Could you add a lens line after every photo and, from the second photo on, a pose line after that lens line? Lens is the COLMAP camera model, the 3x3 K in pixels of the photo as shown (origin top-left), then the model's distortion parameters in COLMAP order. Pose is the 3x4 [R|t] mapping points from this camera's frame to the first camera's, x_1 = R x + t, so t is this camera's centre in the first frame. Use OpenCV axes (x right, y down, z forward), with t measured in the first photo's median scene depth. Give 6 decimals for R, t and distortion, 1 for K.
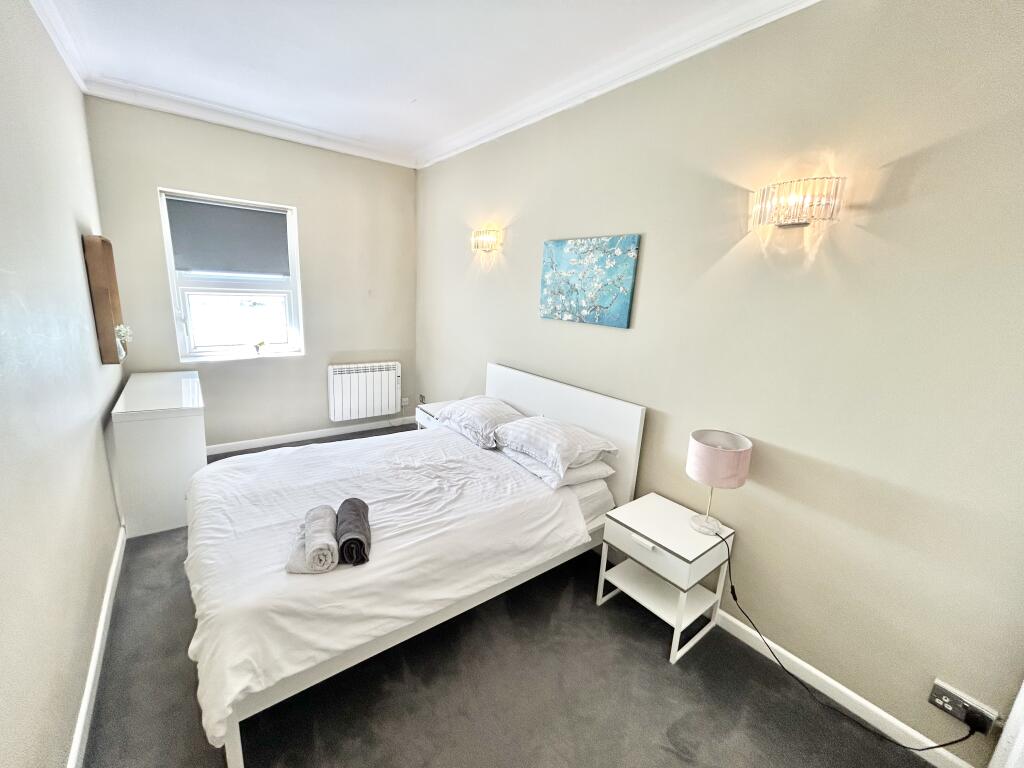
lens RADIAL K [[410.6, 0, 505.9], [0, 410.6, 382.8], [0, 0, 1]] dist [-0.002299, -0.000311]
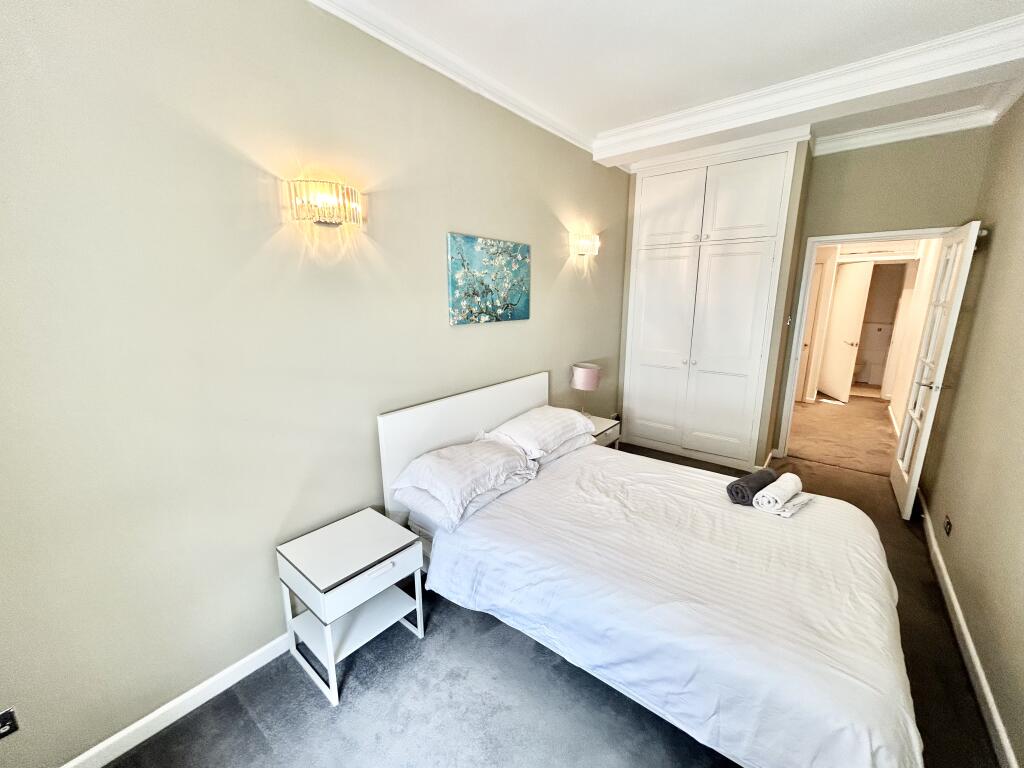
lens RADIAL K [[410.6, 0, 505.6], [0, 410.6, 384.6], [0, 0, 1]] dist [-0.002299, -0.000311]
pose [[-0.230309, -0.259790, 0.937799, -0.835266], [0.209090, 0.927986, 0.308421, -0.313682], [-0.950389, 0.267117, -0.159404, 1.183948]]
